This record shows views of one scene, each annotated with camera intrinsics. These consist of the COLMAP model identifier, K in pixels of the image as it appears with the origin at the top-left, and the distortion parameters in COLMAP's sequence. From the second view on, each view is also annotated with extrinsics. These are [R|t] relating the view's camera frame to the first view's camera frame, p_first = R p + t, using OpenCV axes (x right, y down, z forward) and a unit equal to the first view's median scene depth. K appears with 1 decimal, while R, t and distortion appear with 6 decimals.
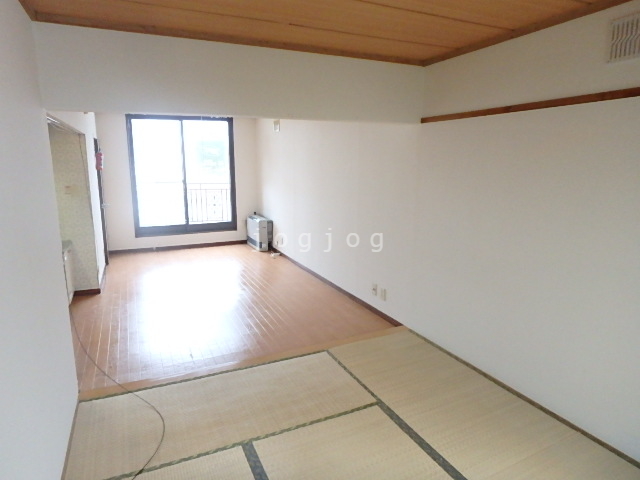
lens RADIAL K [[400.4, 0, 312.7], [0, 400.4, 239.5], [0, 0, 1]] dist [-0.007528, -0.000906]
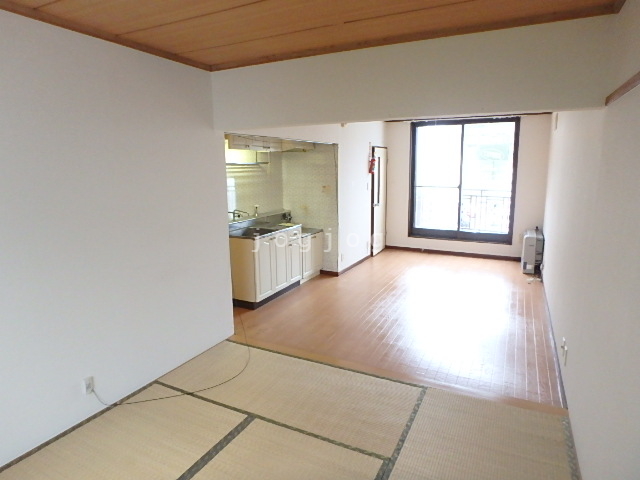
lens RADIAL K [[400.4, 0, 312.7], [0, 400.4, 239.5], [0, 0, 1]] dist [-0.007528, -0.000906]
pose [[0.622886, 0.137672, -0.770104, 0.231930], [-0.148181, 0.987336, 0.056653, -0.021763], [0.768151, 0.078826, 0.635398, 0.119331]]
